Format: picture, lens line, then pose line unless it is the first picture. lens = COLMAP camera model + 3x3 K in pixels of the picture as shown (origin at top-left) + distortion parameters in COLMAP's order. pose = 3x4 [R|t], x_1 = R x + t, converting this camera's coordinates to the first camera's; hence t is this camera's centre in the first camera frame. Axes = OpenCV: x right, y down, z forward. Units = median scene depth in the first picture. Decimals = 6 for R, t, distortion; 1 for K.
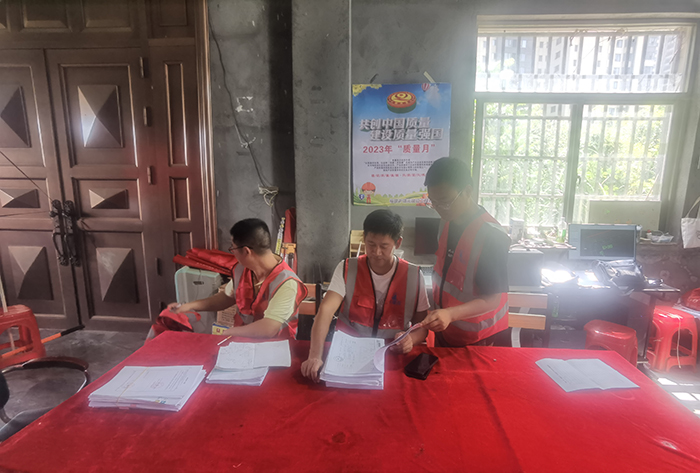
lens RADIAL K [[436.3, 0, 346.3], [0, 436.3, 229.3], [0, 0, 1]] dist [0.005475, -0.002263]
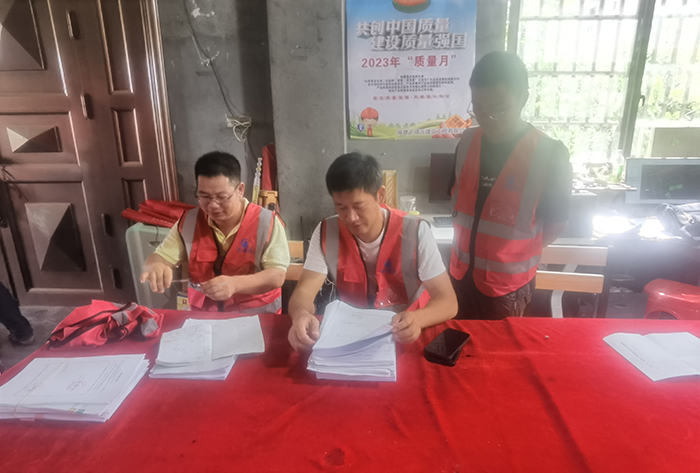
lens RADIAL K [[434.8, 0, 354.1], [0, 434.8, 235.2], [0, 0, 1]] dist [0.056886, 0.005173]
pose [[0.999535, -0.019856, 0.023137, 0.002257], [0.017539, 0.995192, 0.096358, 0.039739], [-0.024939, -0.095908, 0.995078, 0.214228]]
